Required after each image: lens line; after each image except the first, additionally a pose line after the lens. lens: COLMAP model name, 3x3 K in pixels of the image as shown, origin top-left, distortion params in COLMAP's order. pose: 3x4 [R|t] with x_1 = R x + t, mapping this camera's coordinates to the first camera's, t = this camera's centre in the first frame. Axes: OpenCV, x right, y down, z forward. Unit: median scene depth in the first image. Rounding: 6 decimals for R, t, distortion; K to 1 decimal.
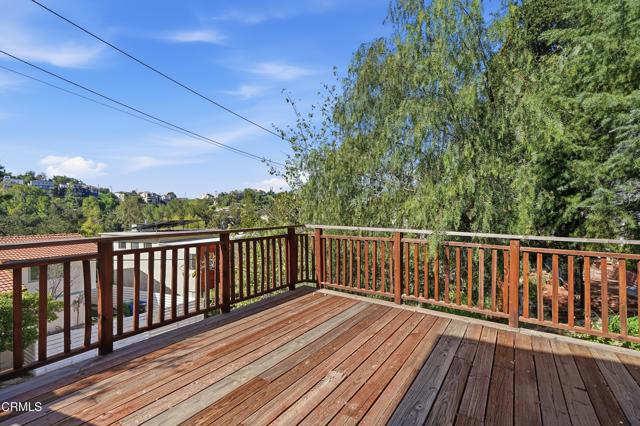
lens RADIAL K [[297.9, 0, 318.9], [0, 297.9, 215.4], [0, 0, 1]] dist [-0.006863, 0.000014]
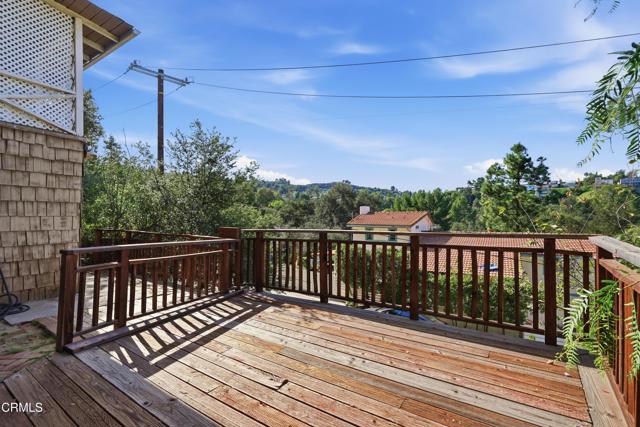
lens RADIAL K [[297.9, 0, 319.9], [0, 297.9, 222.8], [0, 0, 1]] dist [-0.006863, 0.000014]
pose [[-0.014467, 0.023424, -0.999621, 0.830213], [0.003130, 0.999722, 0.023381, -0.000801], [0.999890, -0.002791, -0.014537, 0.951688]]
